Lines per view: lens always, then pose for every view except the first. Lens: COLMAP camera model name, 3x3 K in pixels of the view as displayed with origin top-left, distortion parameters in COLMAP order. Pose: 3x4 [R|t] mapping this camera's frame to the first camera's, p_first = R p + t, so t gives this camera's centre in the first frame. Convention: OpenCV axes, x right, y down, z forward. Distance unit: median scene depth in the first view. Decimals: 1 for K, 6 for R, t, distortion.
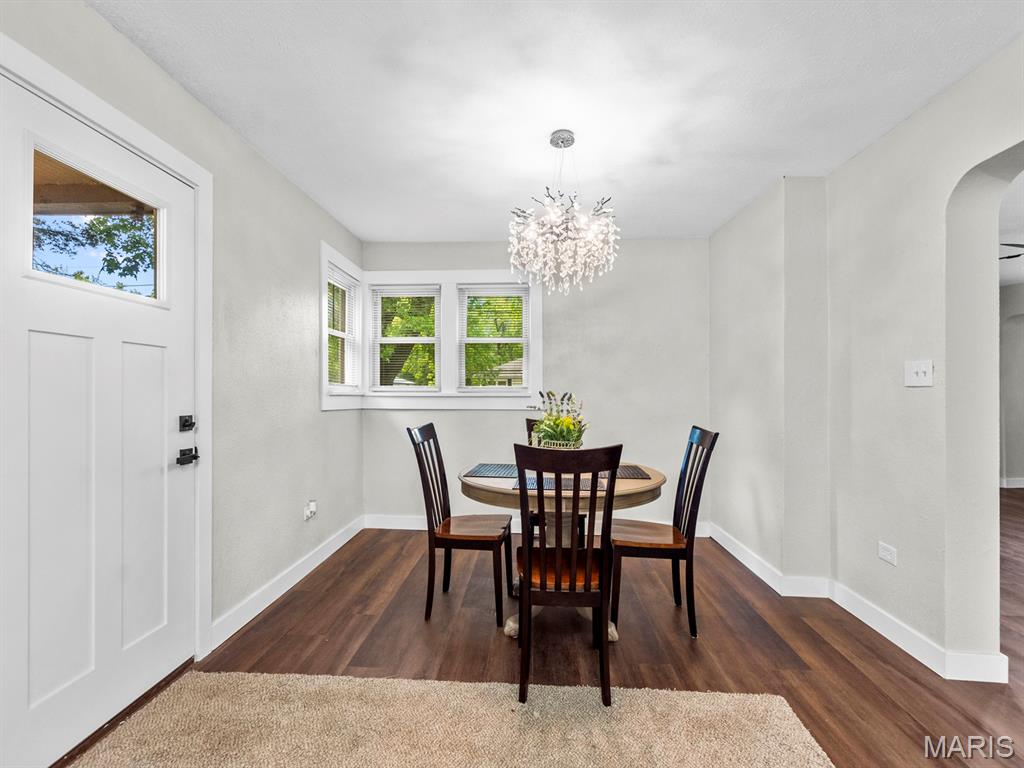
lens RADIAL K [[457.2, 0, 511.7], [0, 457.2, 389.0], [0, 0, 1]] dist [0.002016, 0.000154]
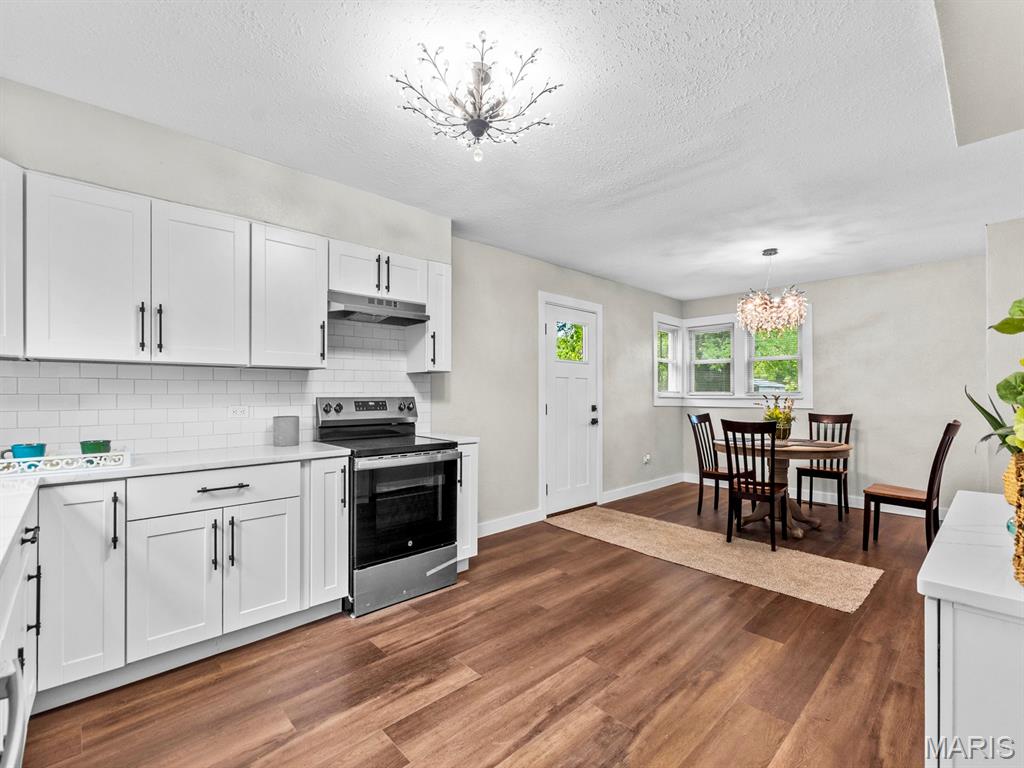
lens RADIAL K [[461.3, 0, 517.3], [0, 461.3, 399.3], [0, 0, 1]] dist [0.000568, 0.000178]
pose [[0.724759, 0.001572, -0.689001, 0.717434], [0.006879, 0.999931, 0.009518, -0.001500], [0.688969, -0.011638, 0.724698, -1.105691]]
